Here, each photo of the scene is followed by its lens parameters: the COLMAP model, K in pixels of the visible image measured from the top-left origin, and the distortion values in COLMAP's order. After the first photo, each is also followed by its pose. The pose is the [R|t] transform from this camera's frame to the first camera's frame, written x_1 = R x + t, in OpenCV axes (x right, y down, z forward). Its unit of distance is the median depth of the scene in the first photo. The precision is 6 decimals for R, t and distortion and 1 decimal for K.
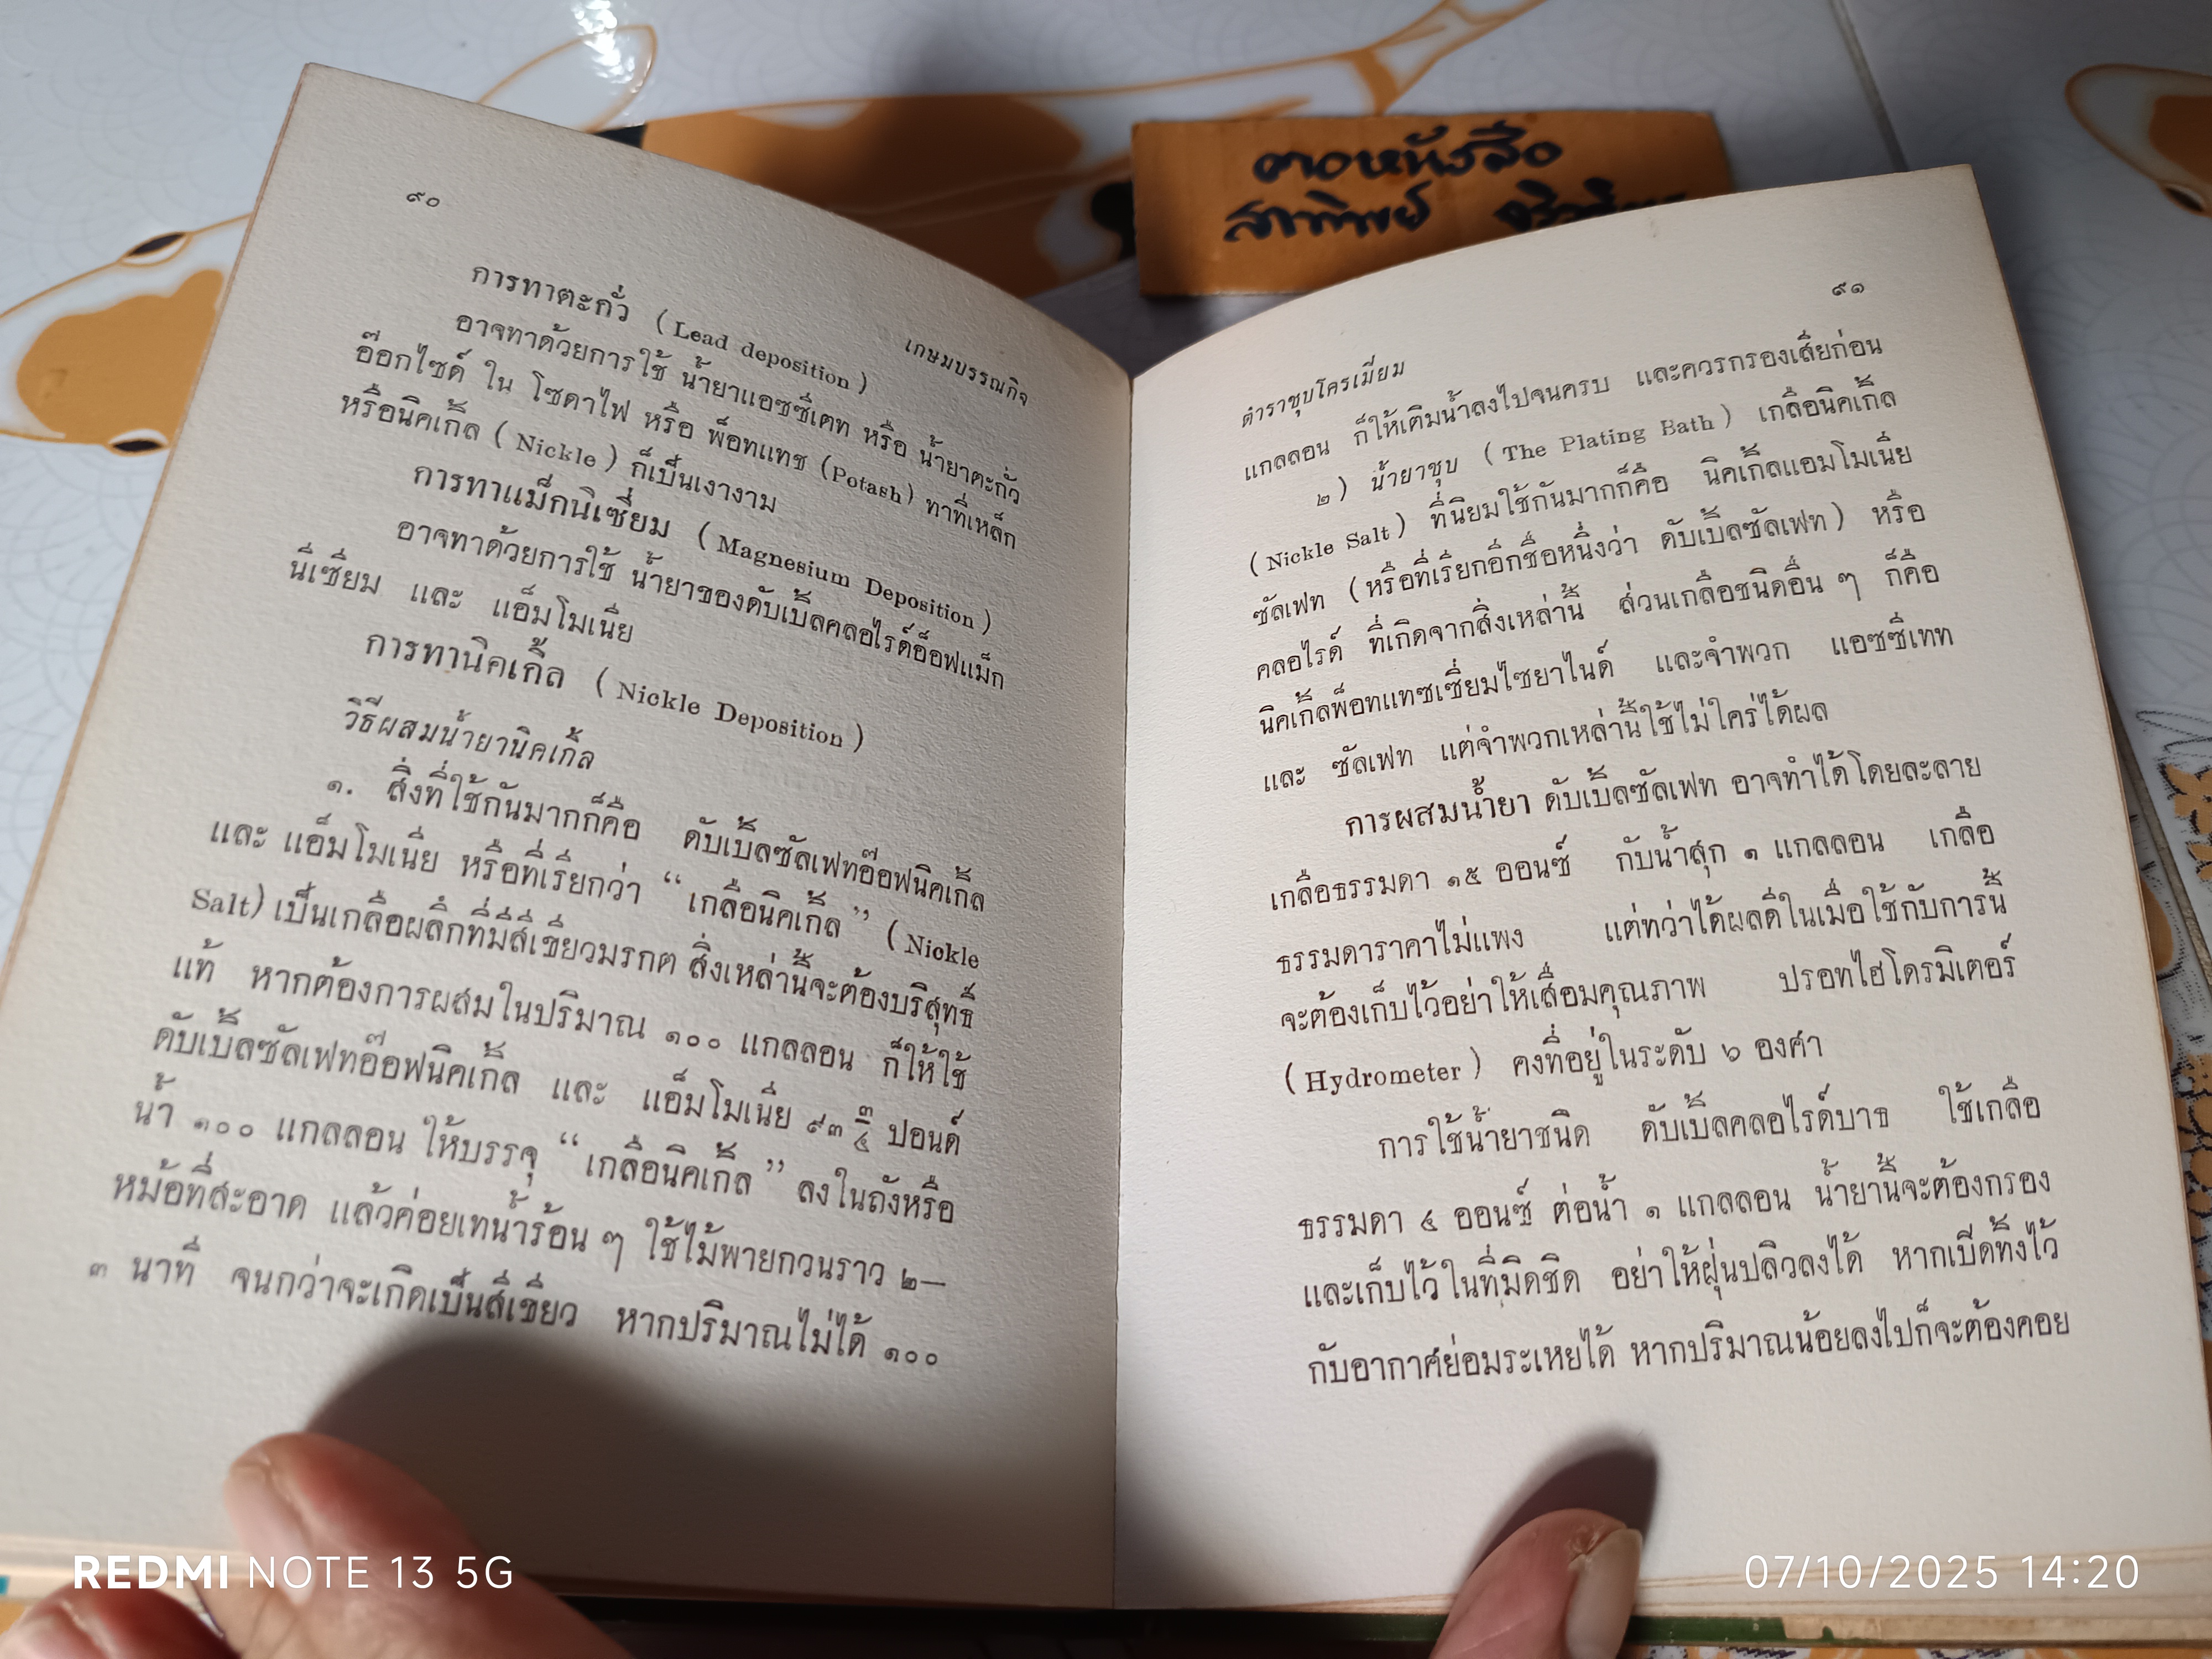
lens RADIAL K [[1582.3, 0, 1101.6], [0, 1582.3, 841.5], [0, 0, 1]] dist [-0.027309, 0.011609]
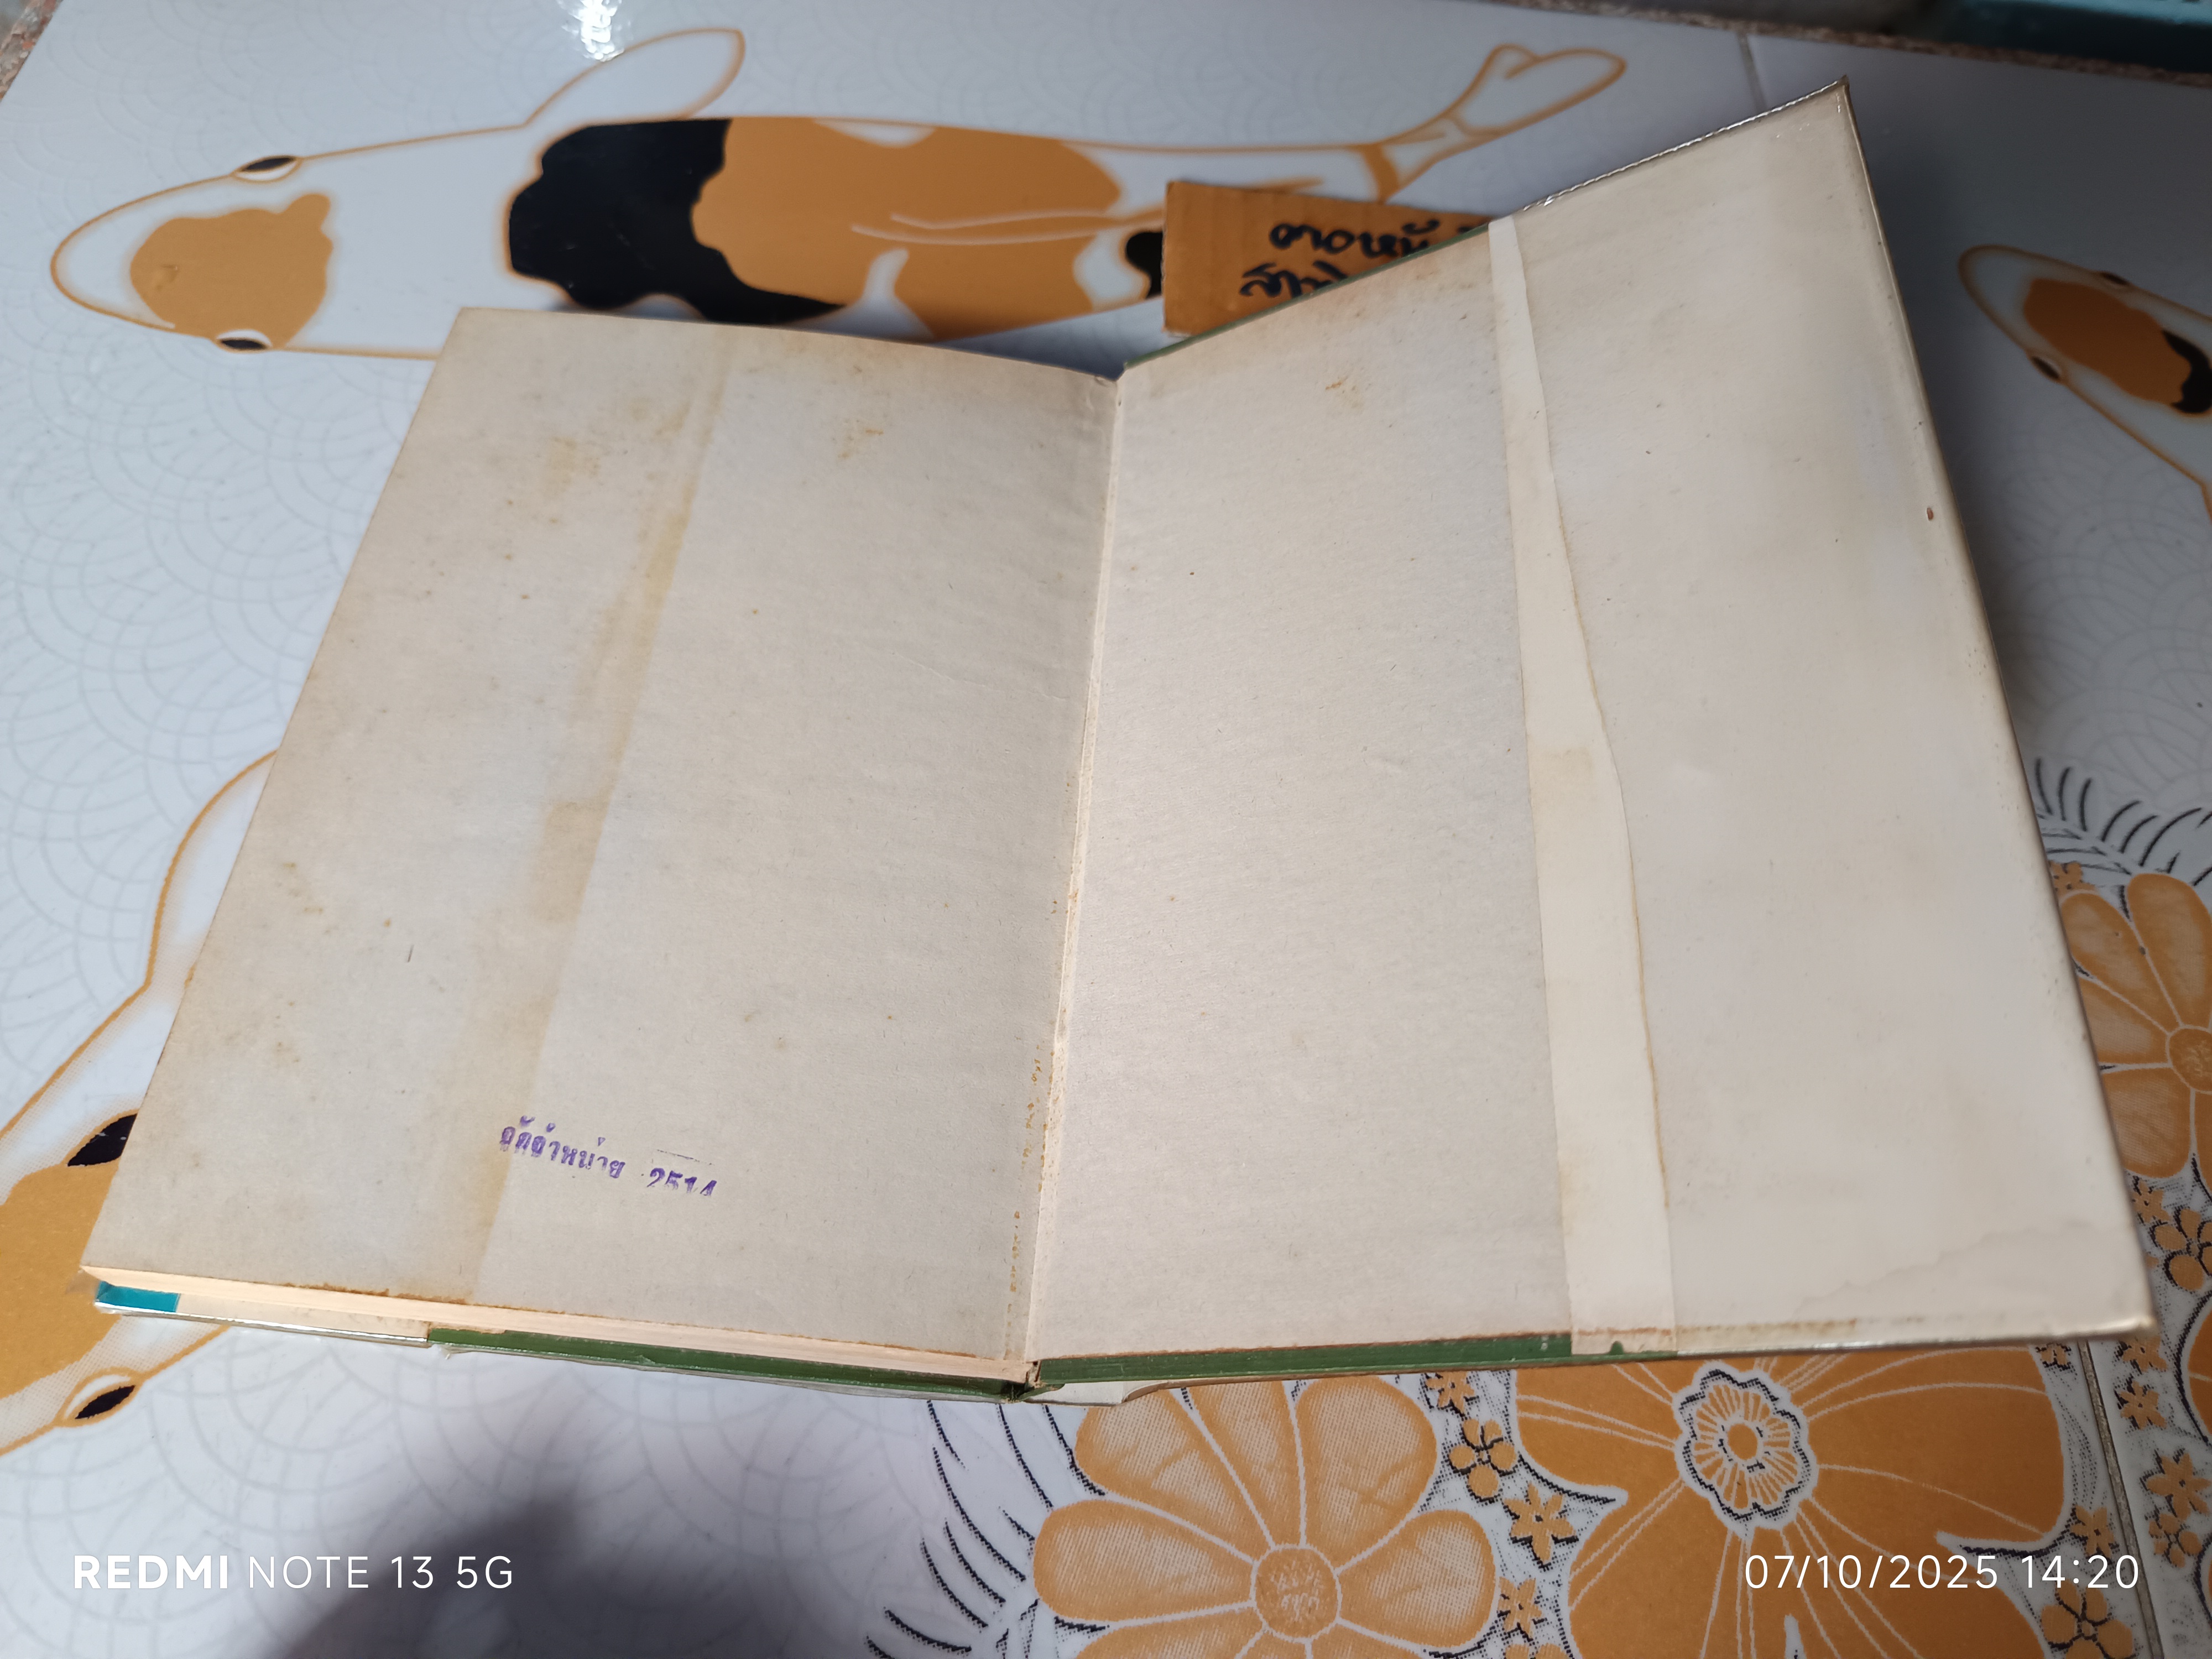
lens RADIAL K [[1620.9, 0, 1095.1], [0, 1620.9, 831.8], [0, 0, 1]] dist [-0.019959, 0.006348]
pose [[0.991373, 0.111237, 0.069317, -0.062152], [-0.108967, 0.993403, -0.035726, 0.057486], [-0.072834, 0.027864, 0.996955, -0.145268]]
